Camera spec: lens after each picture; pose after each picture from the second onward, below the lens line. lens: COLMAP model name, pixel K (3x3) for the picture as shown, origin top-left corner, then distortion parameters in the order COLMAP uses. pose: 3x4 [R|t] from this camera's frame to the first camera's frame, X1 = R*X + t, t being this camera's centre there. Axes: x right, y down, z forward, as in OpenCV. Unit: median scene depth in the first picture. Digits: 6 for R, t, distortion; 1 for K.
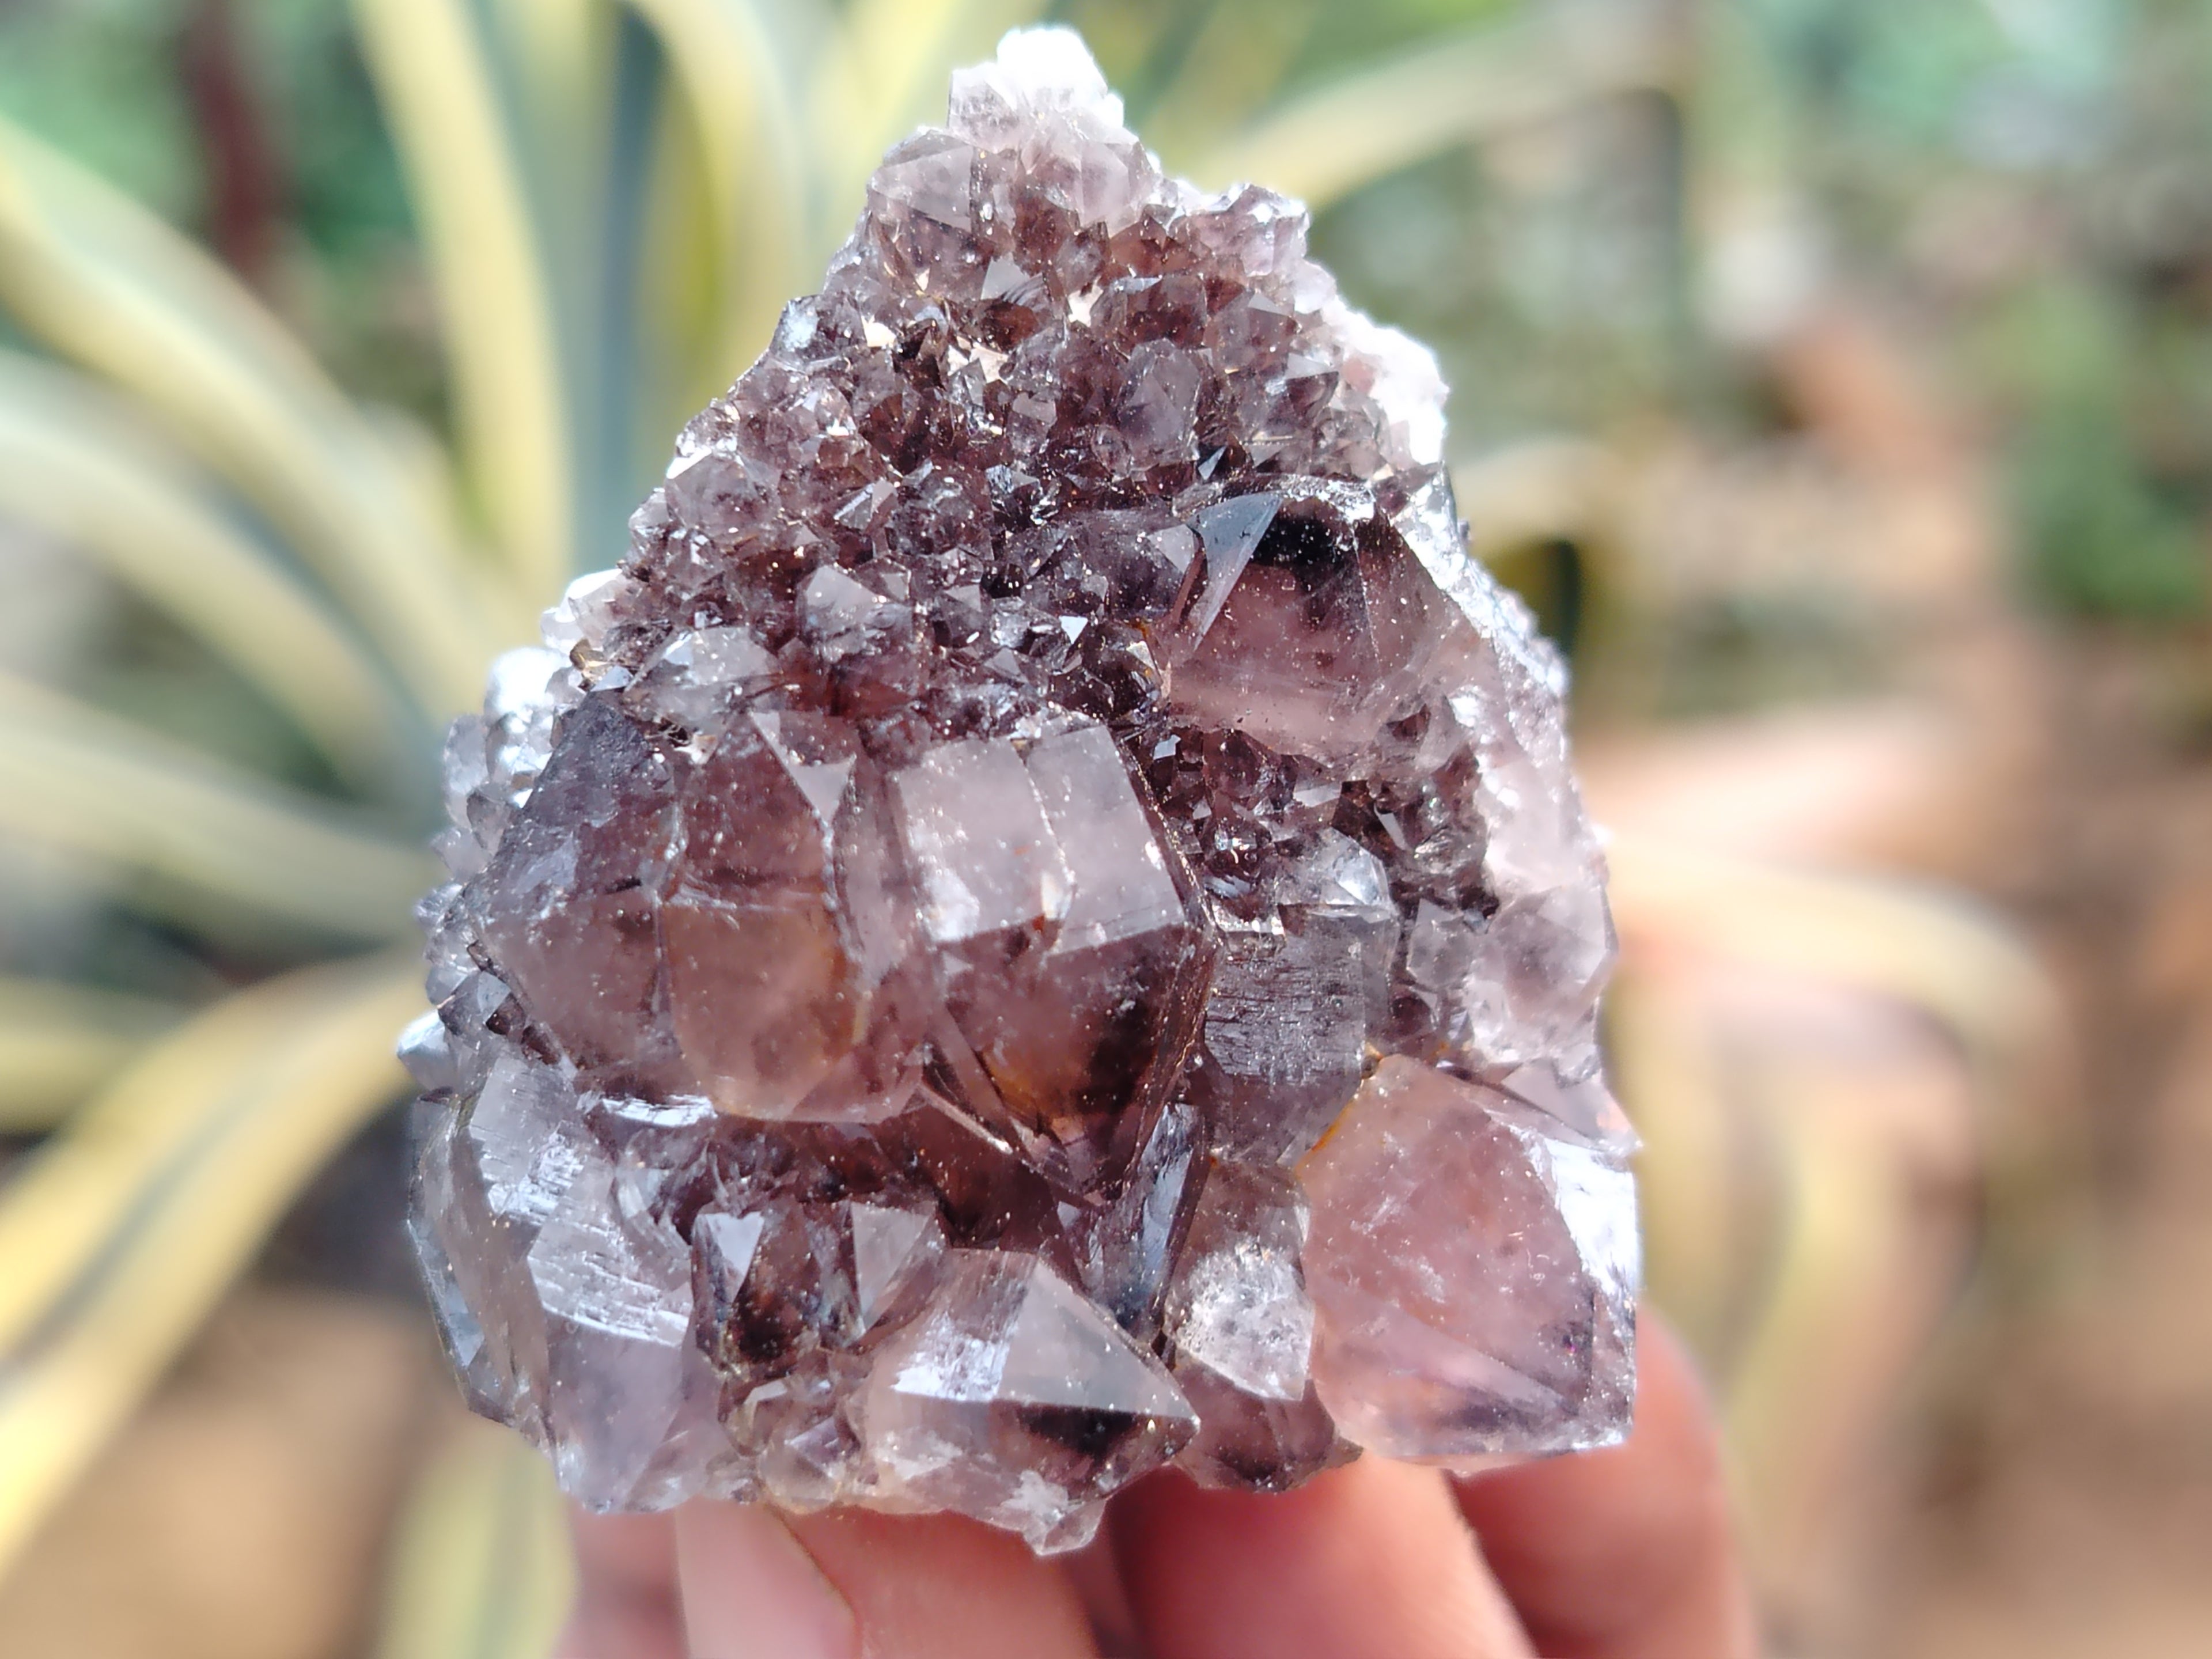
lens RADIAL K [[3278.0, 0, 1106.0], [0, 3278.0, 829.5], [0, 0, 1]] dist [0.241958, -0.939145]
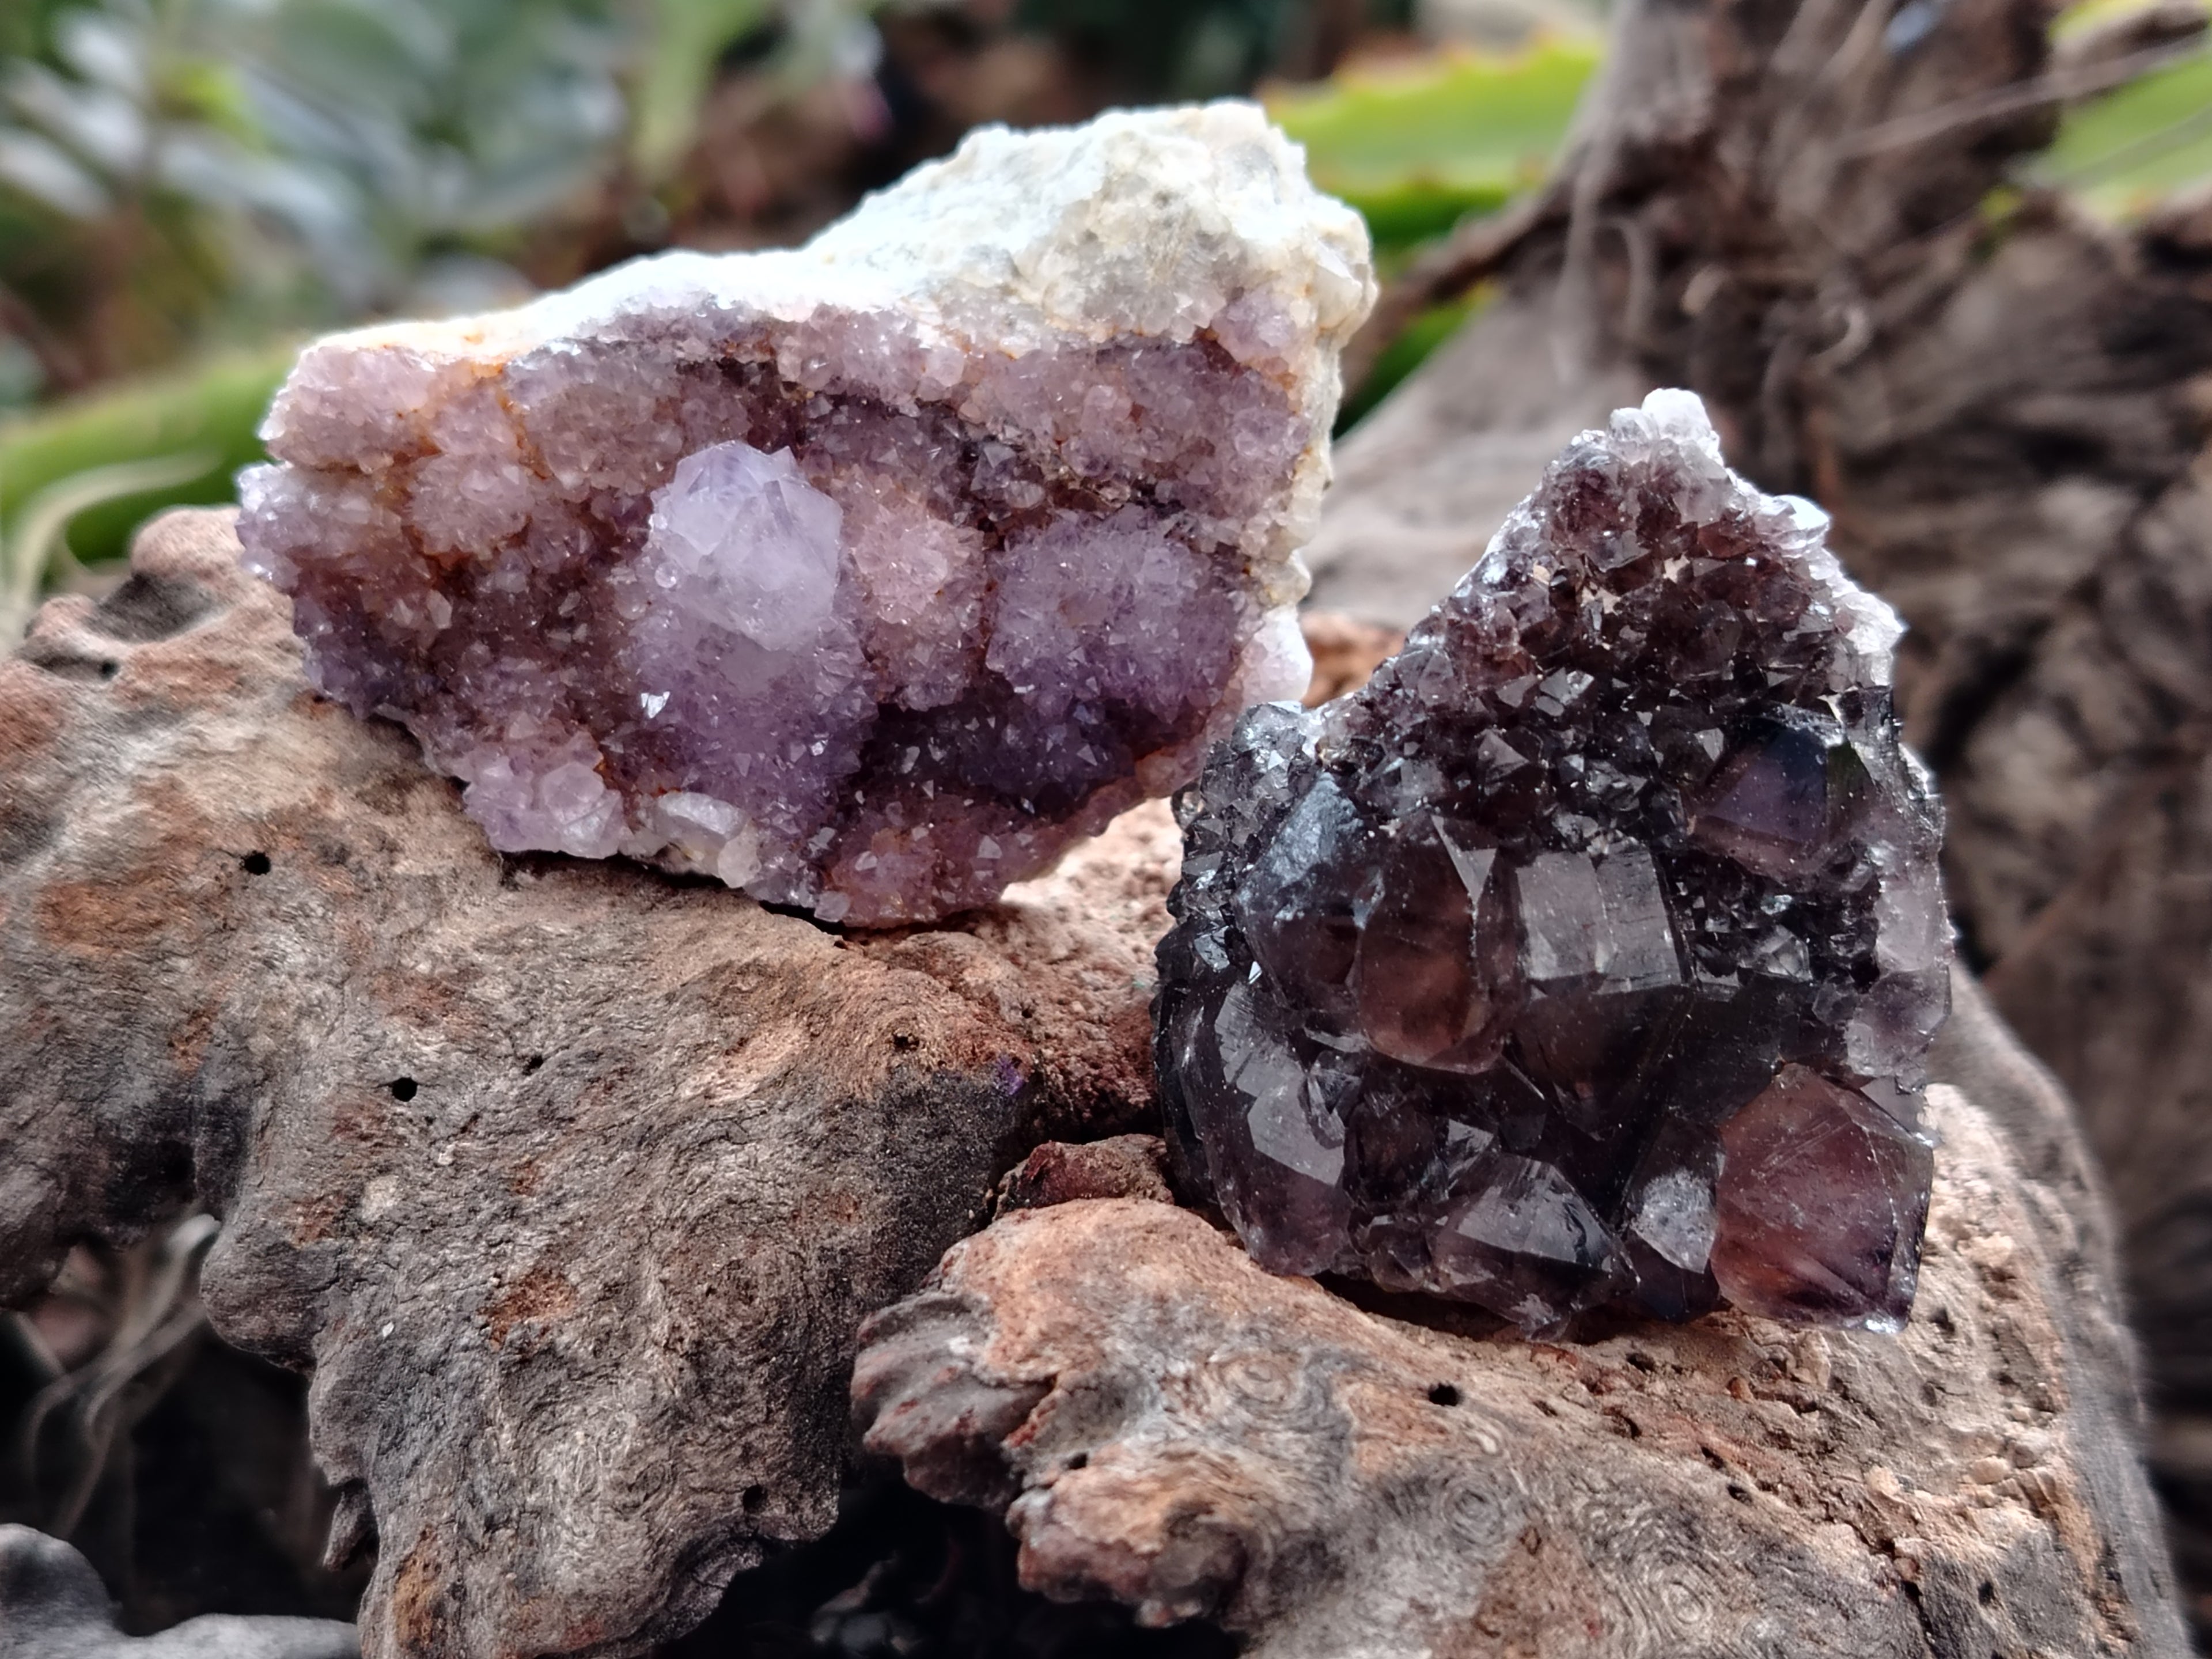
lens RADIAL K [[3278.0, 0, 1106.0], [0, 3278.0, 829.5], [0, 0, 1]] dist [0.241958, -0.939145]
pose [[0.985252, 0.150025, -0.082290, -0.126848], [-0.137765, 0.980727, 0.138546, -0.222002], [0.101489, -0.125166, 0.986931, -0.592332]]
